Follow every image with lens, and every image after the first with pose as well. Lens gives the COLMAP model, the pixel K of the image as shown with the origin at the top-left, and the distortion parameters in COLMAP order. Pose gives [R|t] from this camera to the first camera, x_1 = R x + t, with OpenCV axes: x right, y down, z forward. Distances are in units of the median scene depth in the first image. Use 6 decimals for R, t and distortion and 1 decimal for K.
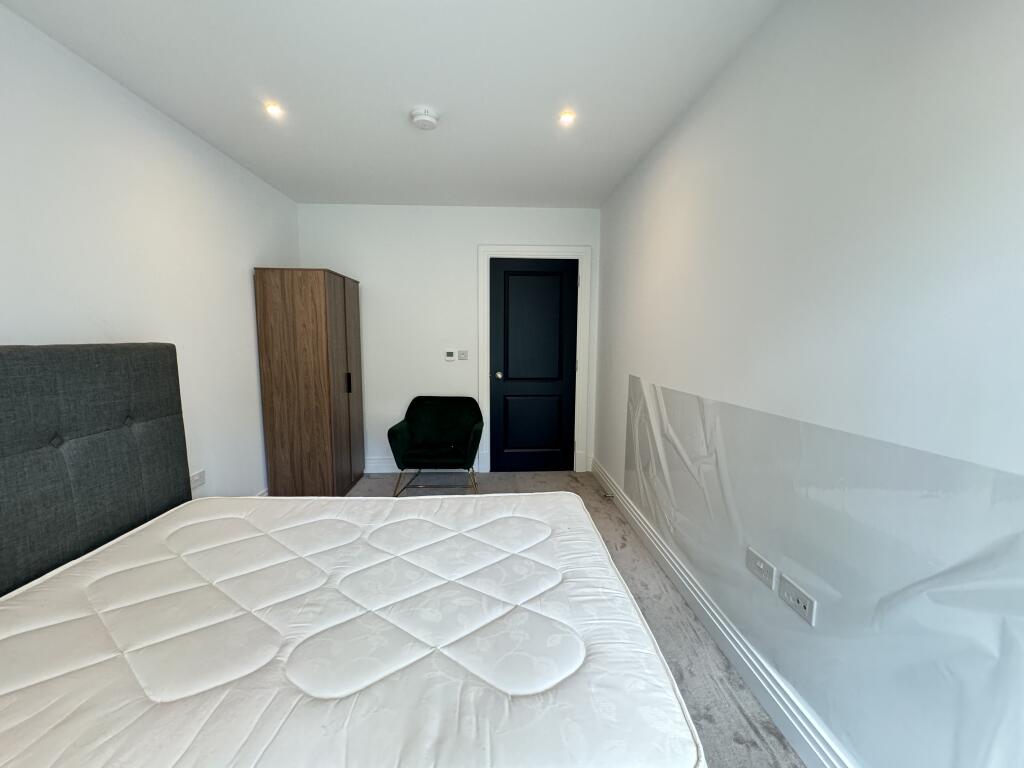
lens RADIAL K [[403.1, 0, 505.7], [0, 403.1, 386.2], [0, 0, 1]] dist [-0.000844, 0.000109]
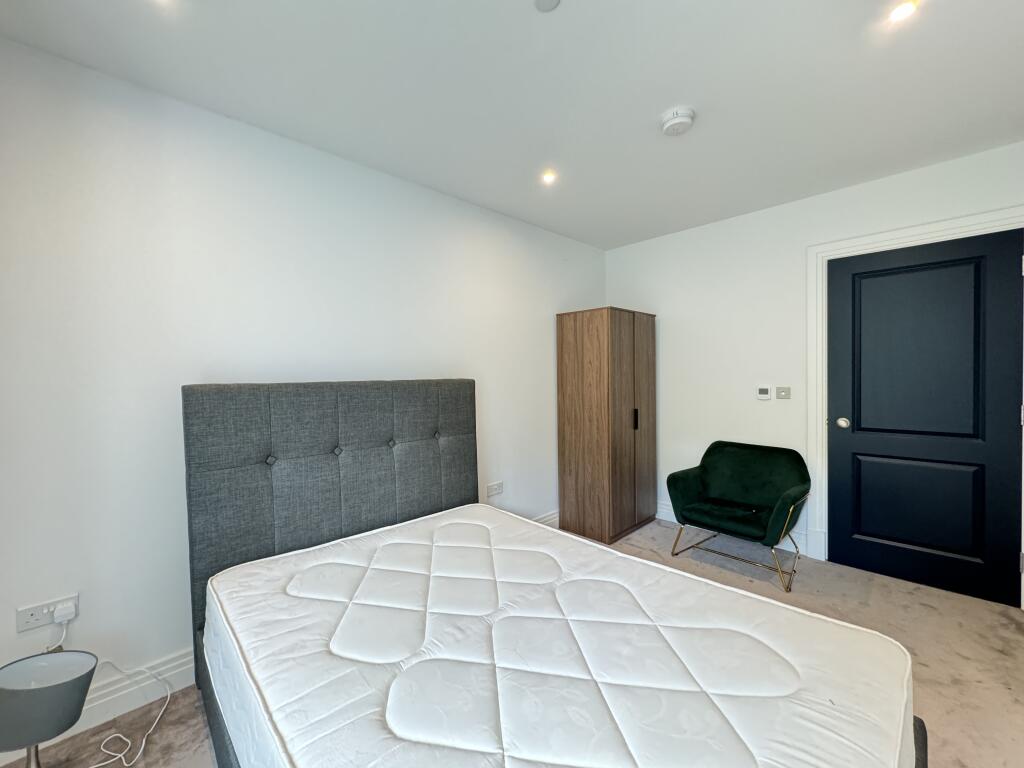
lens RADIAL K [[403.1, 0, 505.7], [0, 403.1, 386.2], [0, 0, 1]] dist [-0.000844, 0.000109]
pose [[0.671305, 0.005749, -0.741159, 0.165212], [-0.072343, 0.995704, -0.057801, -0.011672], [0.737642, 0.092419, 0.668837, 0.156375]]
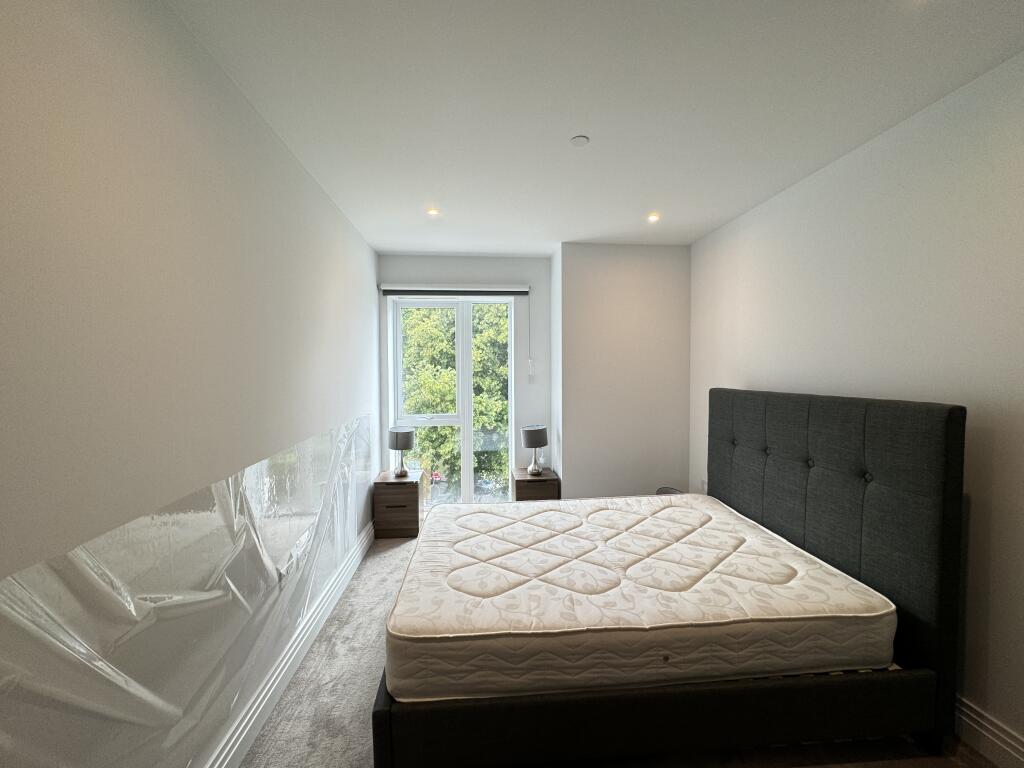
lens RADIAL K [[403.1, 0, 505.7], [0, 403.1, 386.2], [0, 0, 1]] dist [-0.000844, 0.000109]
pose [[-0.998631, 0.000964, -0.052294, 0.011839], [-0.007397, 0.987178, 0.159455, -0.191069], [0.051777, 0.159623, -0.985819, 1.269617]]
